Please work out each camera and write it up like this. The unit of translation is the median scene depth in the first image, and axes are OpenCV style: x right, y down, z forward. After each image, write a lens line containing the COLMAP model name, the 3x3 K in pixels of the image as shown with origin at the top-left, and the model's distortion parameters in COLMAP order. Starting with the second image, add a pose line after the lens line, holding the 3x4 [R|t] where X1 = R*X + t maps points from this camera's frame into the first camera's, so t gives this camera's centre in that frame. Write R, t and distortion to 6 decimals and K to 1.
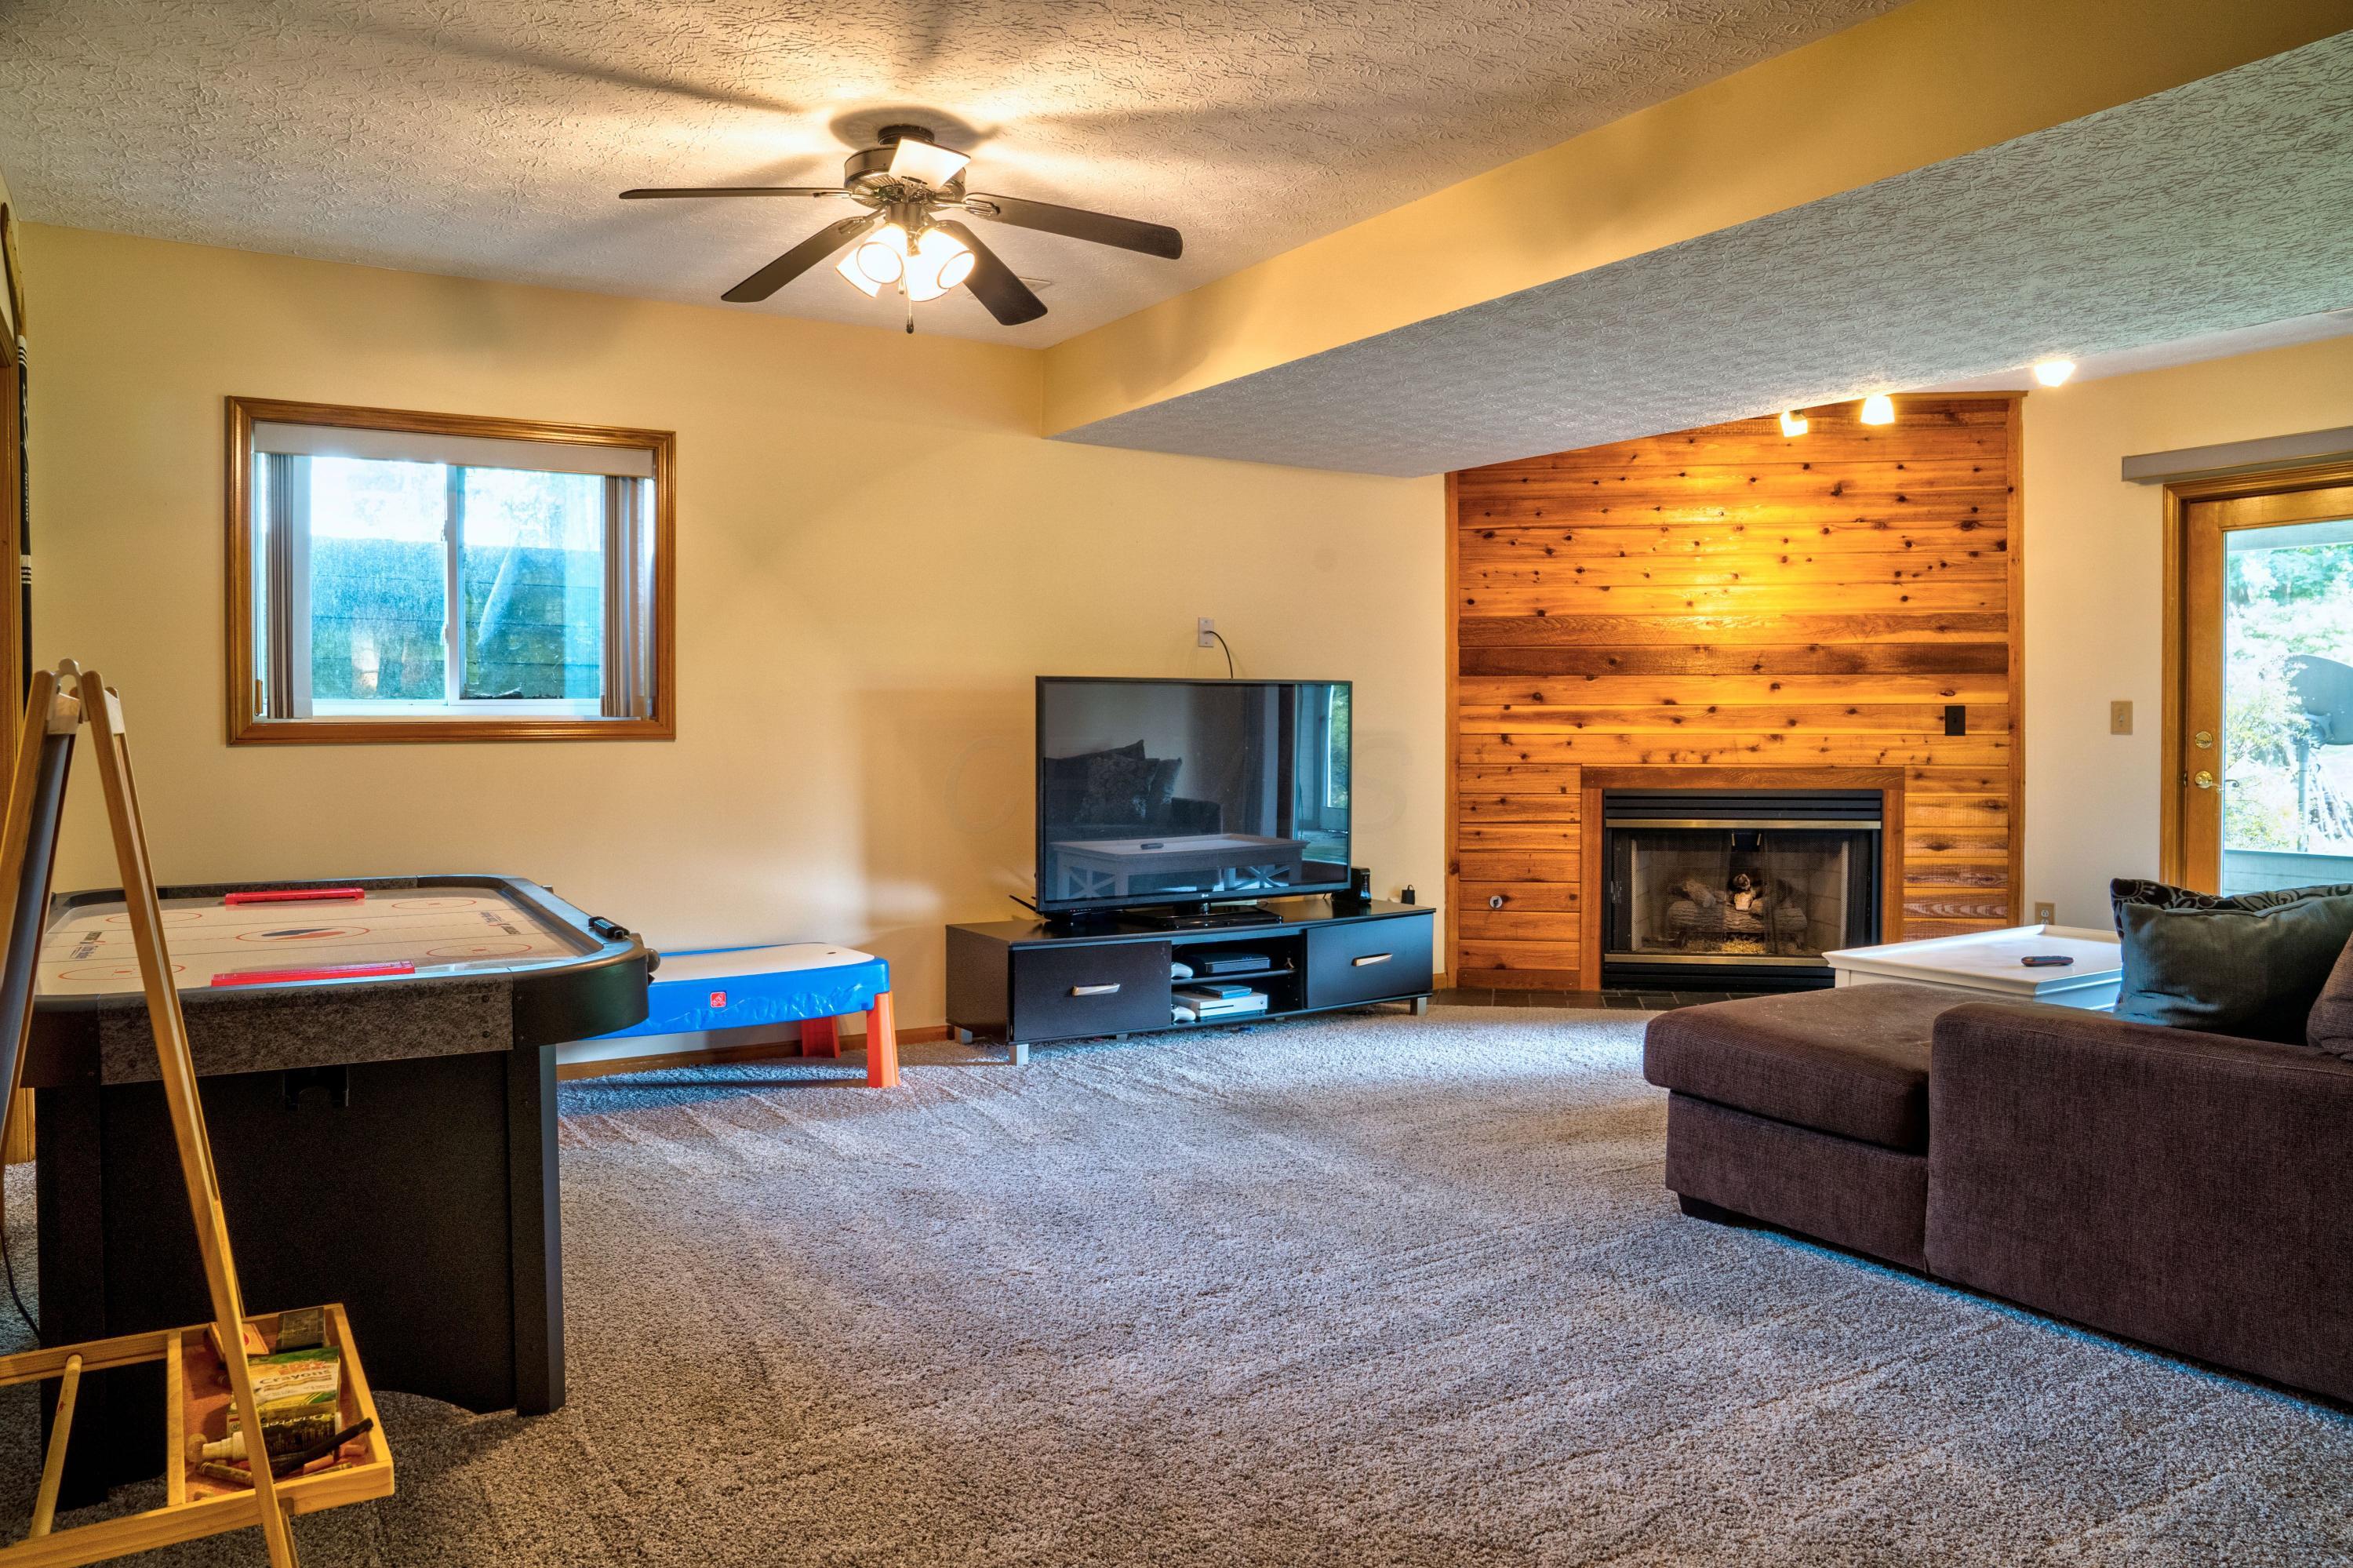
lens RADIAL K [[1644.3, 0, 1175.1], [0, 1644.3, 776.7], [0, 0, 1]] dist [-0.081573, 0.008525]
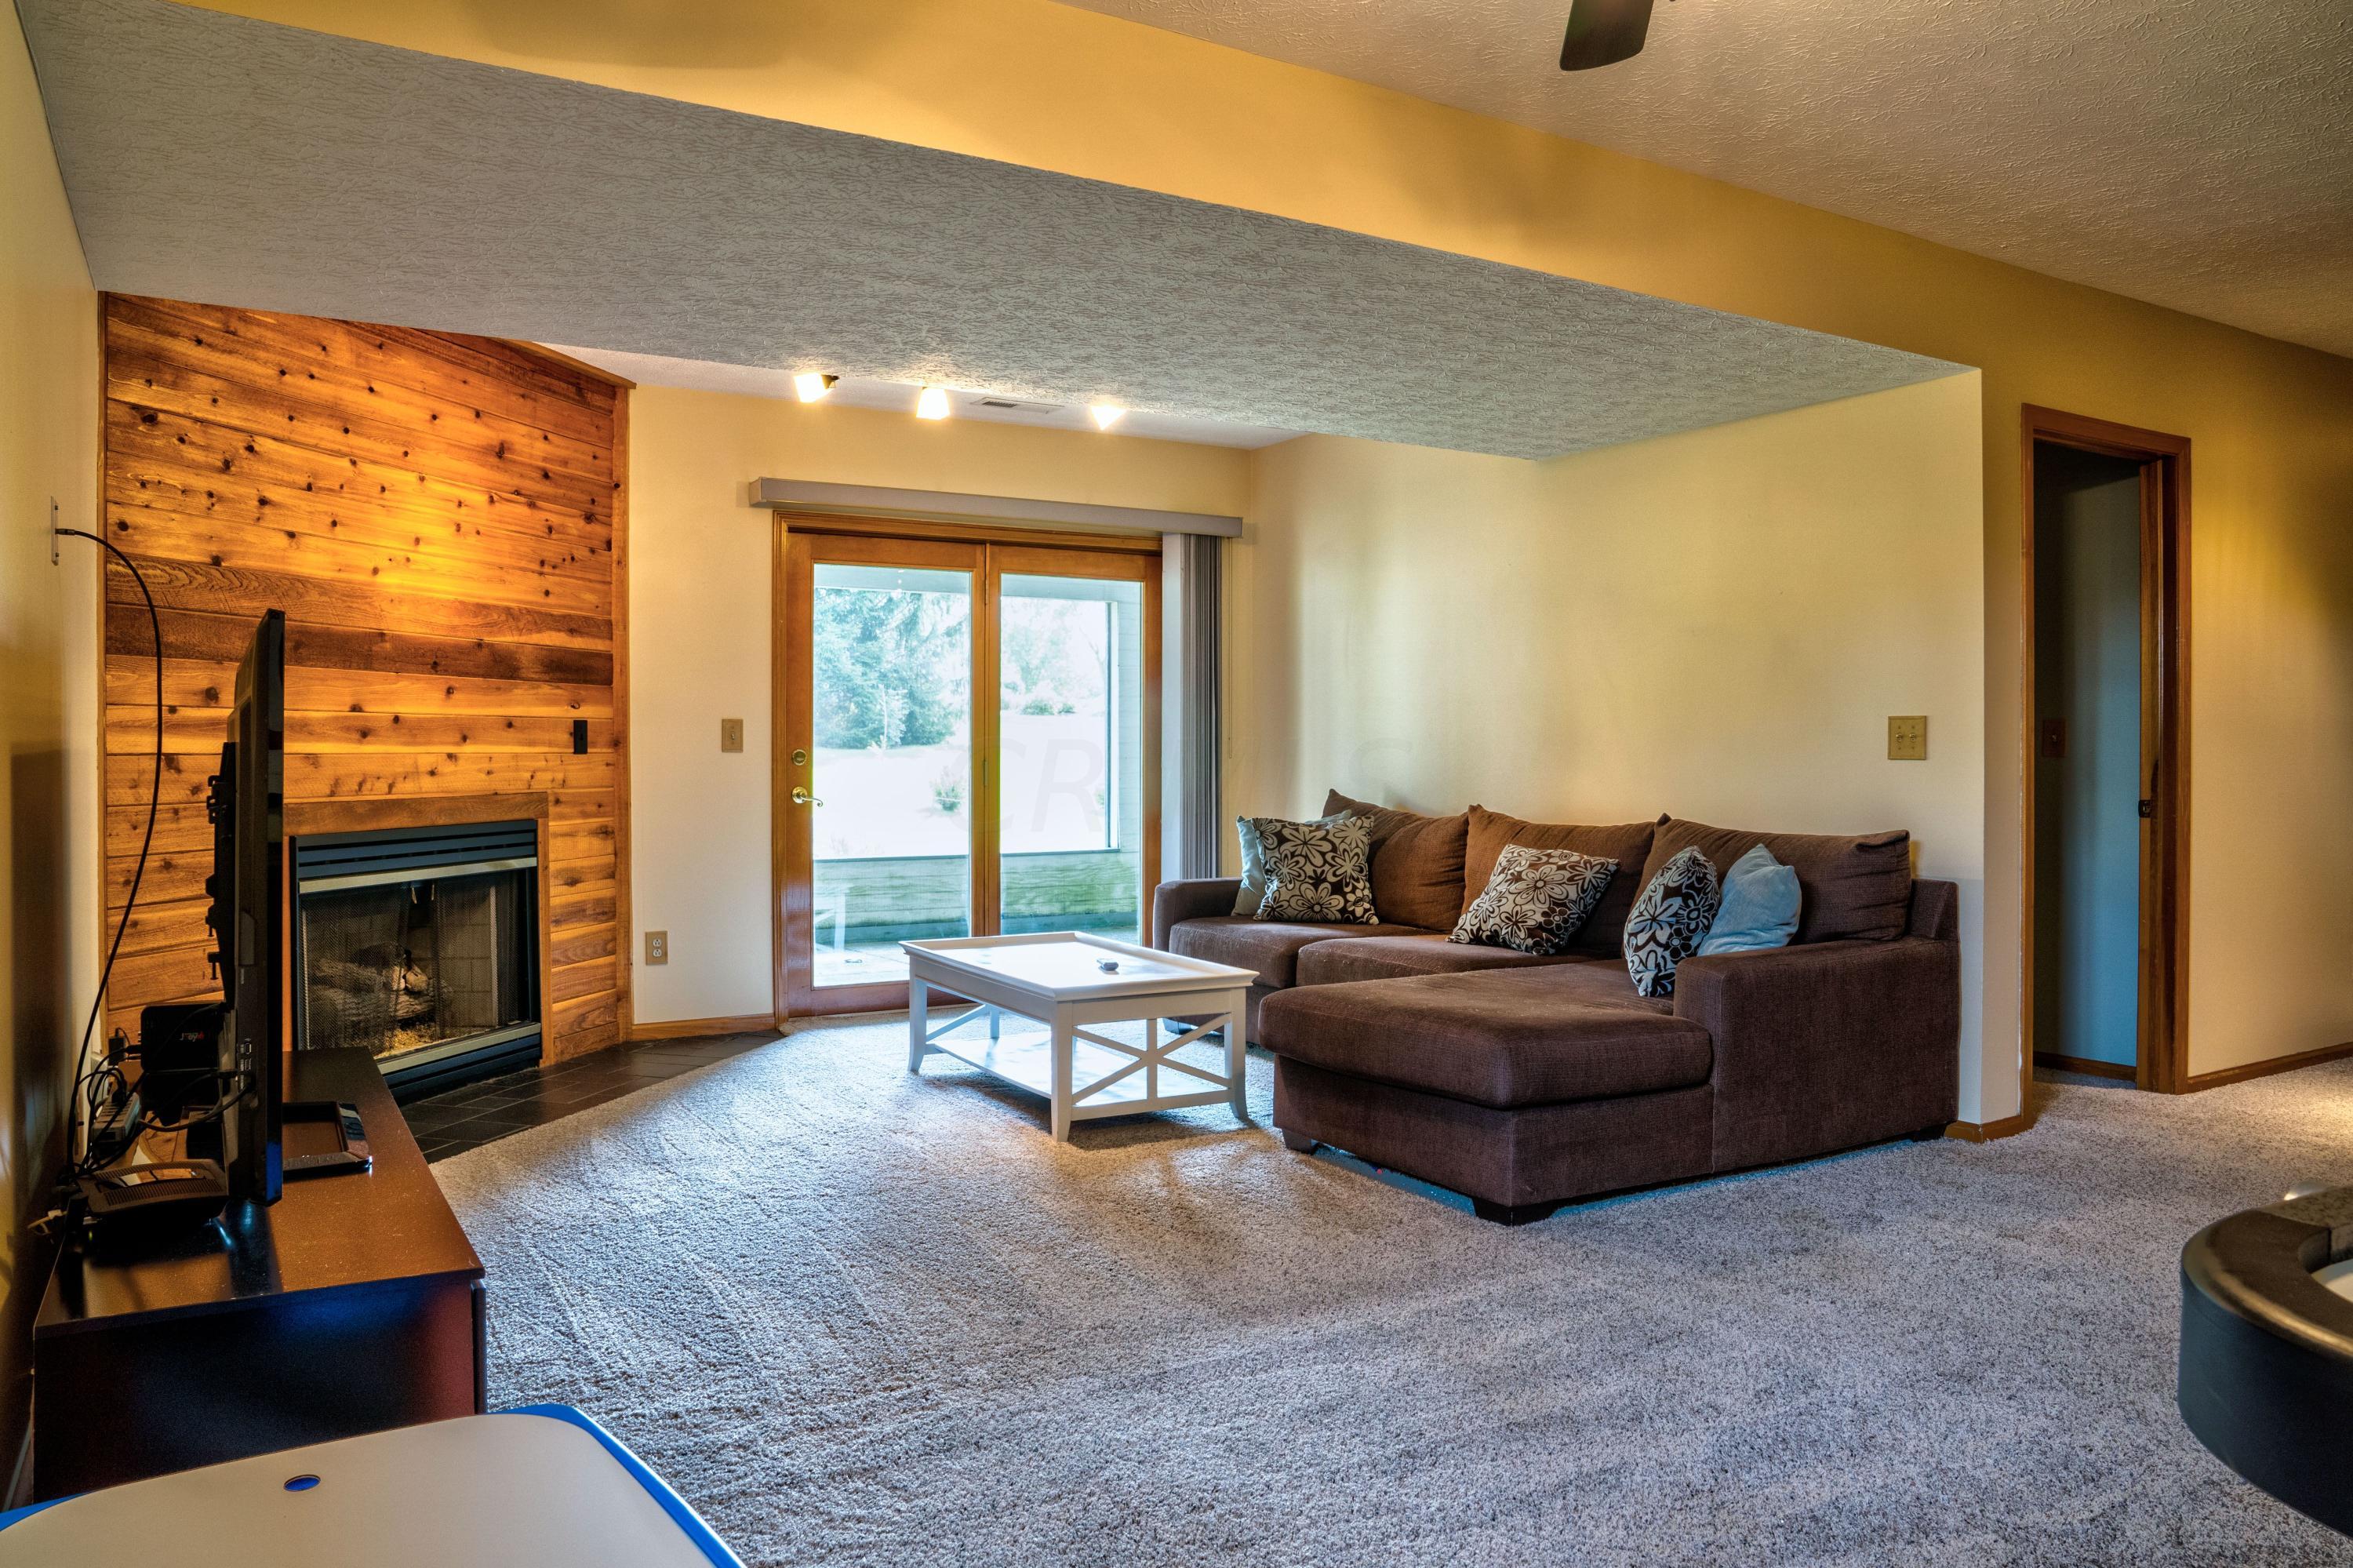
lens RADIAL K [[1644.3, 0, 1177.3], [0, 1644.3, 774.2], [0, 0, 1]] dist [-0.081573, 0.008525]
pose [[0.031854, -0.013526, 0.999401, -0.389199], [0.026239, 0.999575, 0.012692, -0.017151], [-0.999148, 0.025819, 0.032196, 0.641458]]
